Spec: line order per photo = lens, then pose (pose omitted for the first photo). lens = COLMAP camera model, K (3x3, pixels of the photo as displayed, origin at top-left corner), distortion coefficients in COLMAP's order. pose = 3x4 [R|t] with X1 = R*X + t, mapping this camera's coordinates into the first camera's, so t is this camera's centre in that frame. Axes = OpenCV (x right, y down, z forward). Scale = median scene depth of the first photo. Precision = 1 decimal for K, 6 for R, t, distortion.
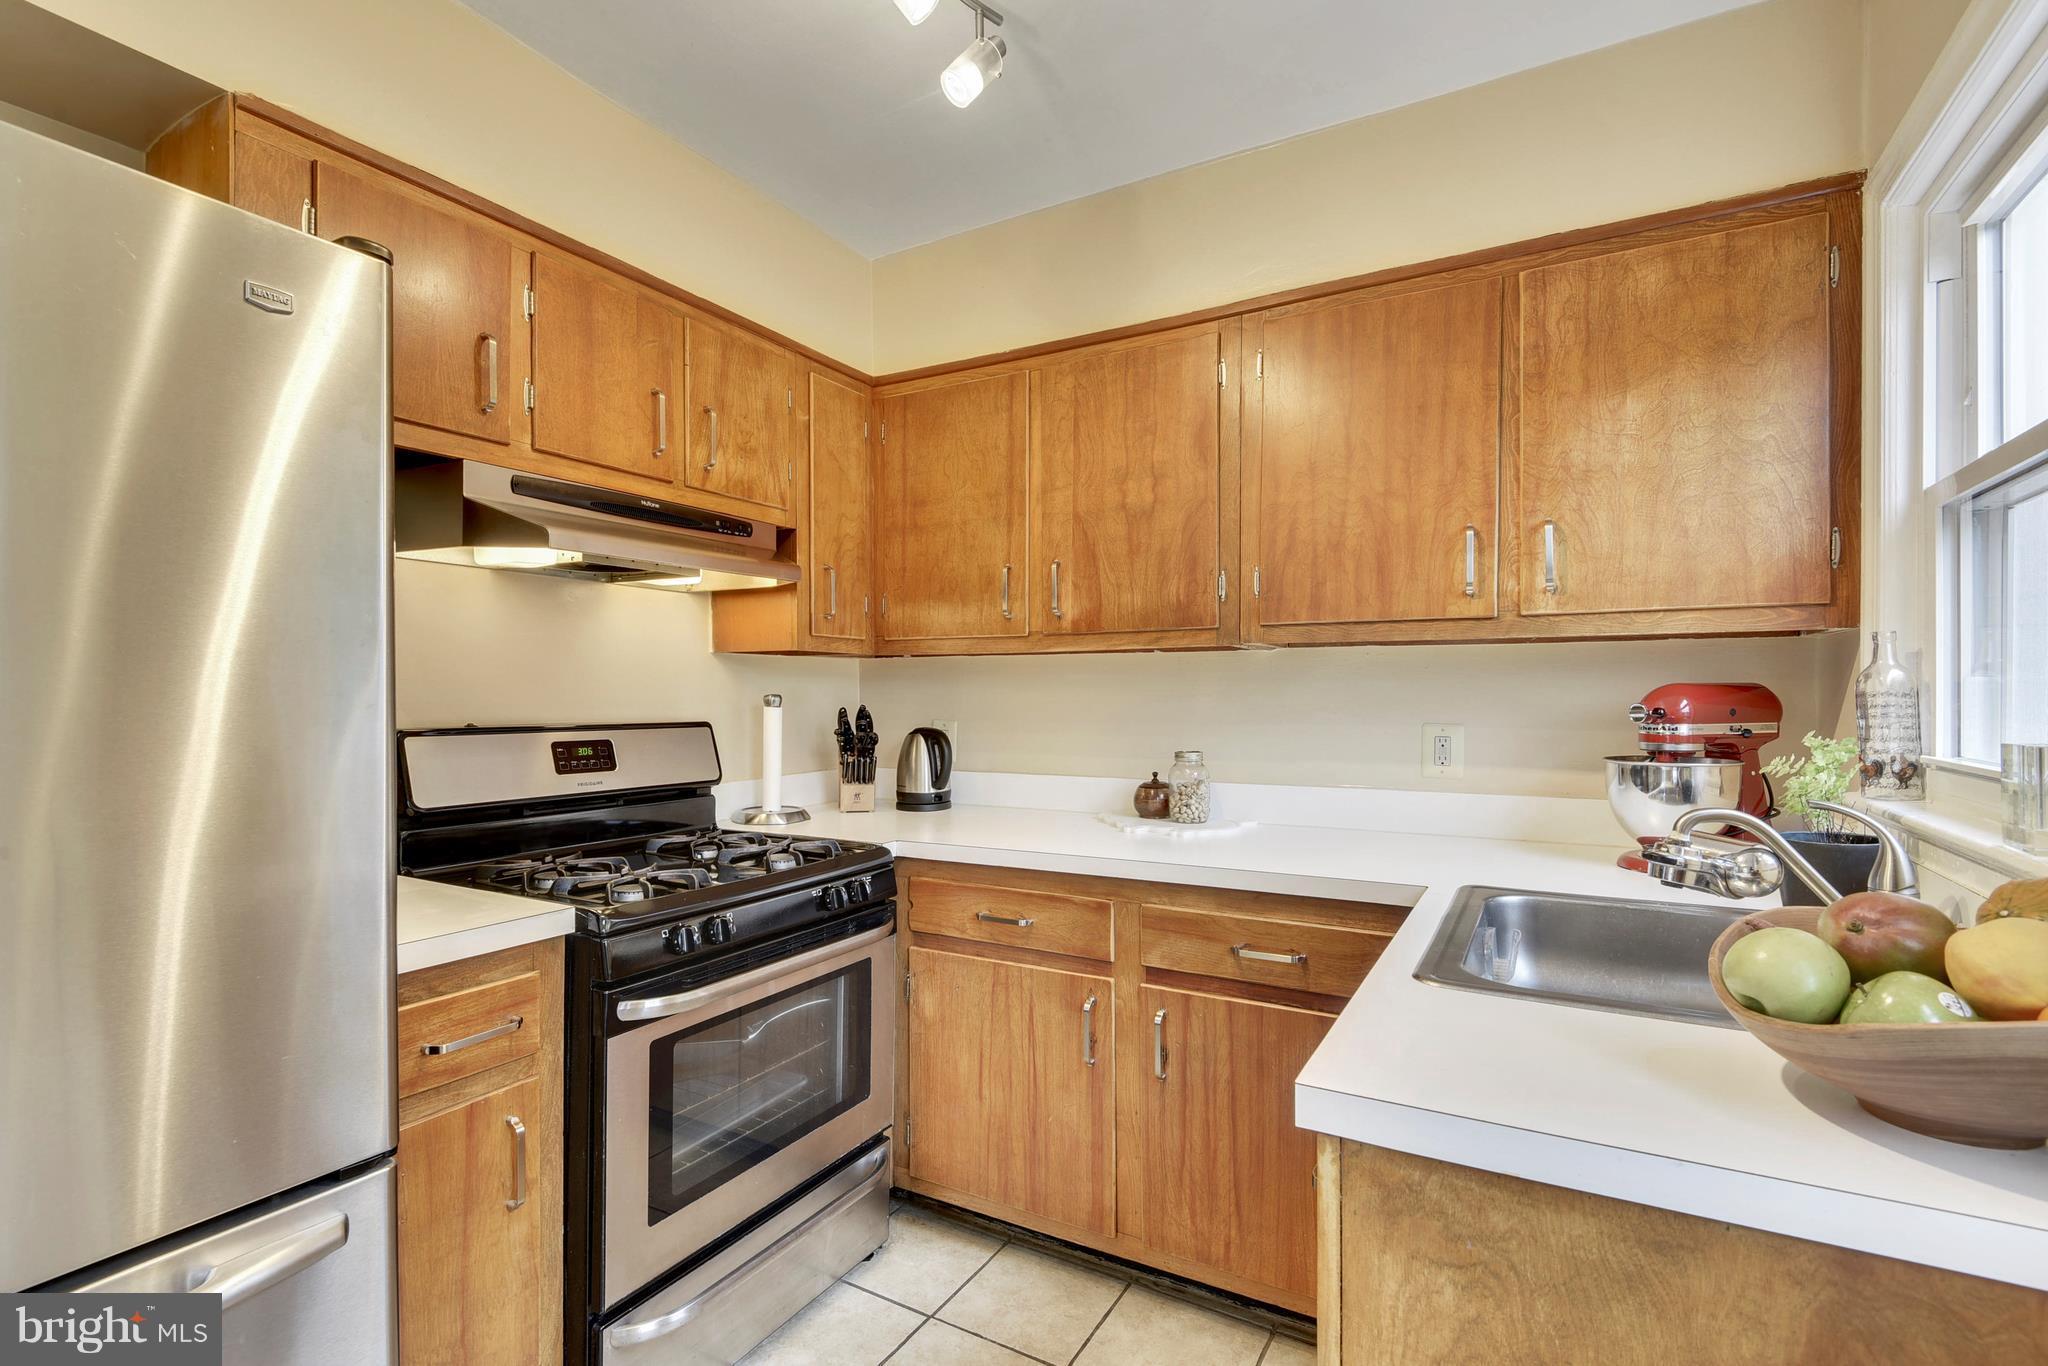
lens RADIAL K [[948.7, 0, 1015.8], [0, 948.7, 692.9], [0, 0, 1]] dist [0.031939, -0.022081]
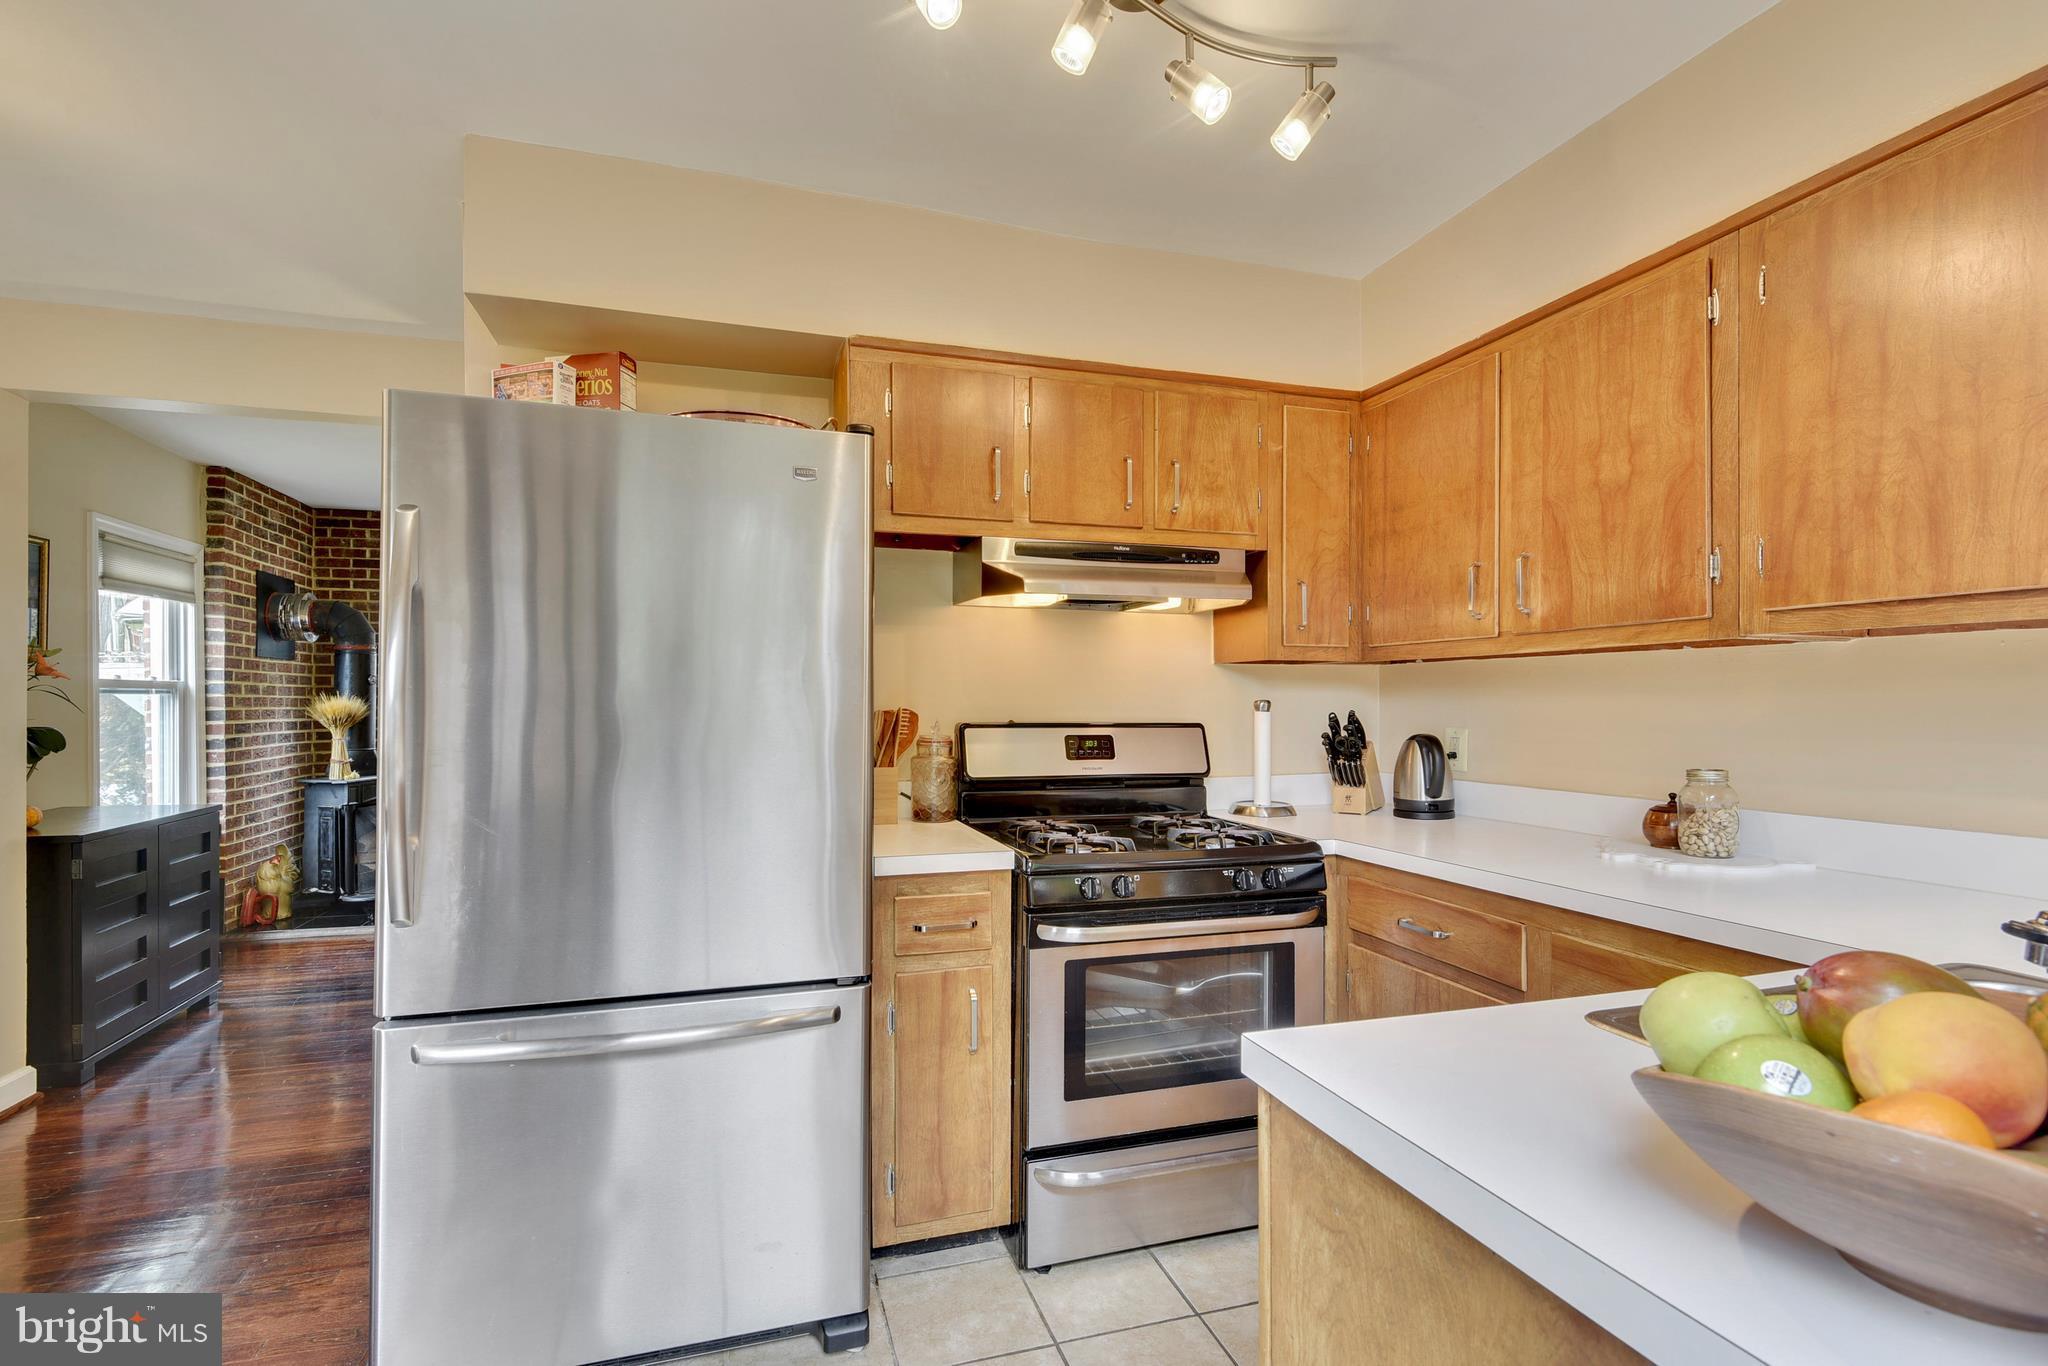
lens RADIAL K [[948.7, 0, 1015.8], [0, 948.7, 692.9], [0, 0, 1]] dist [0.031939, -0.022081]
pose [[0.729511, -0.005713, -0.683945, 0.334149], [-0.000688, 0.999958, -0.009086, 0.004095], [0.683969, 0.007099, 0.729477, -0.006849]]
